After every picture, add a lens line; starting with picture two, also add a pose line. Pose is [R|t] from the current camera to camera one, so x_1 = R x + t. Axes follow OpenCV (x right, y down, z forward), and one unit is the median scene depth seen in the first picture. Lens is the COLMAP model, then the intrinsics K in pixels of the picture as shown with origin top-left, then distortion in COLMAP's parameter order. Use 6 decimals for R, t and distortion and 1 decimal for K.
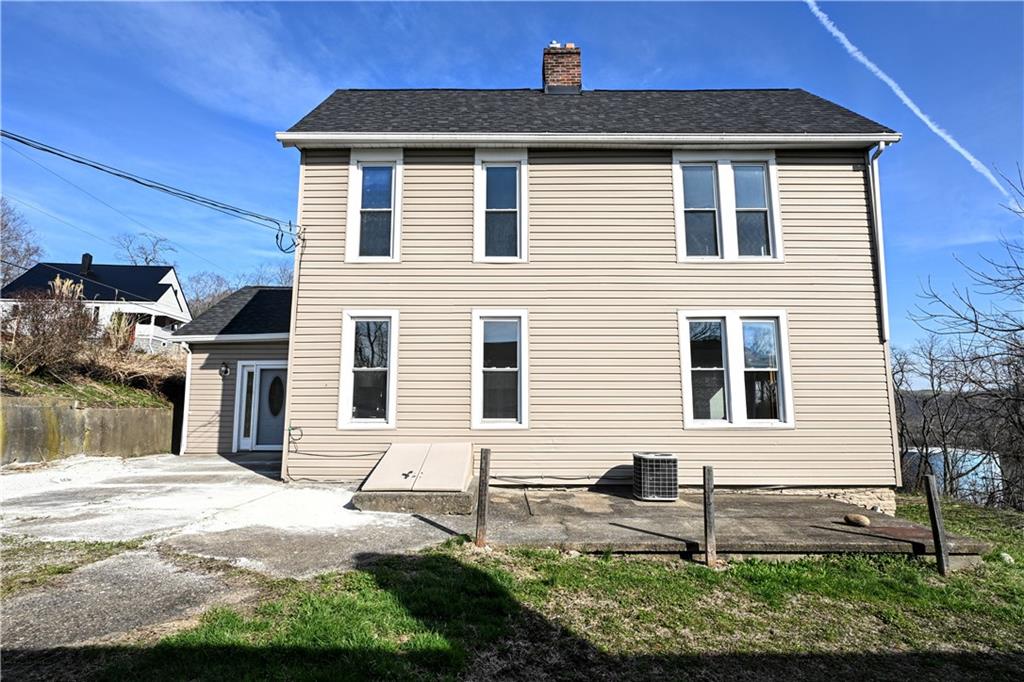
lens RADIAL K [[526.0, 0, 512.0], [0, 526.0, 341.0], [0, 0, 1]] dist [-0.005432, -0.000111]
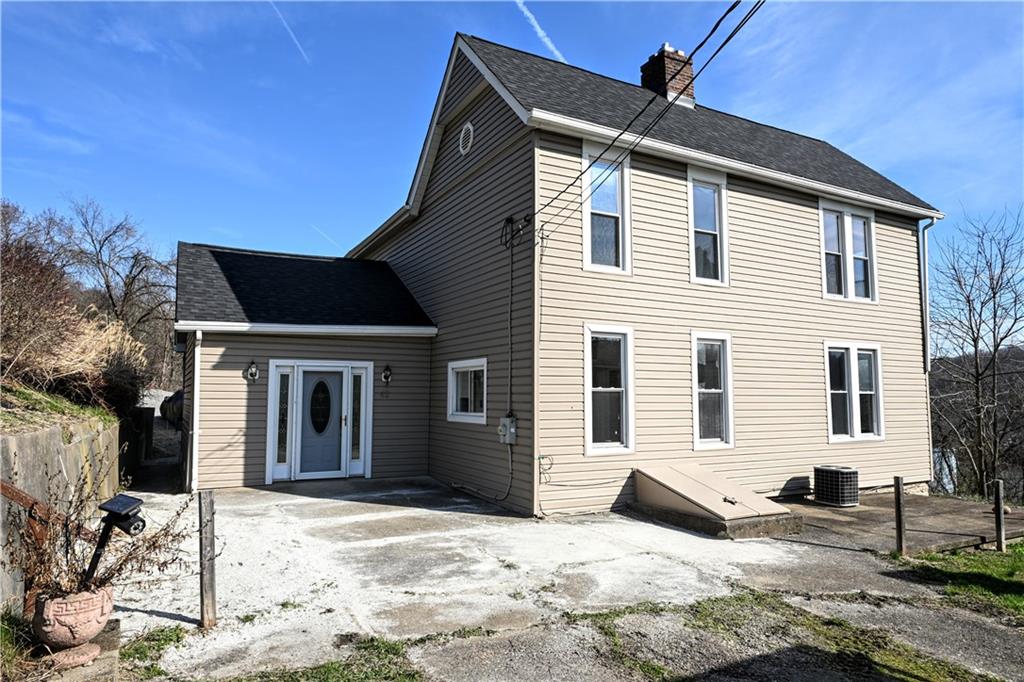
lens RADIAL K [[635.8, 0, 512.0], [0, 635.8, 341.0], [0, 0, 1]] dist [-0.001641, 0.000145]
pose [[0.878816, 0.044852, 0.475049, -0.925093], [-0.067619, 0.997231, 0.030938, -0.053662], [-0.472346, -0.059311, 0.879415, 0.096125]]
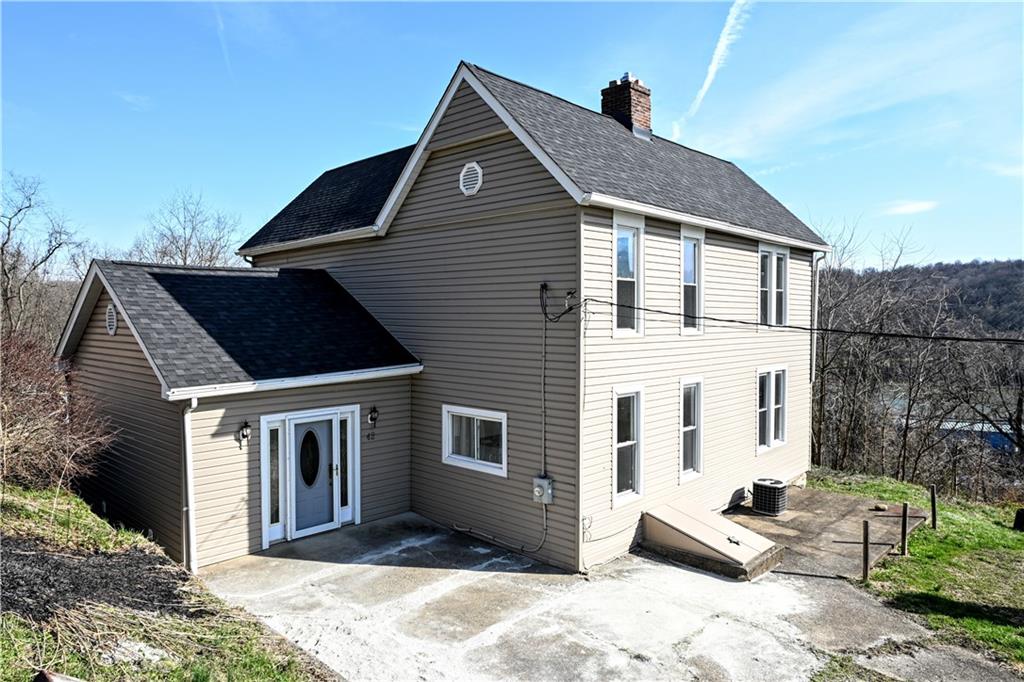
lens RADIAL K [[663.6, 0, 512.0], [0, 663.6, 341.0], [0, 0, 1]] dist [-0.005139, 0.000180]
pose [[0.685401, -0.025386, 0.727723, -1.303557], [-0.098175, 0.987045, 0.126898, -0.275562], [-0.721517, -0.158420, 0.674030, 0.318492]]
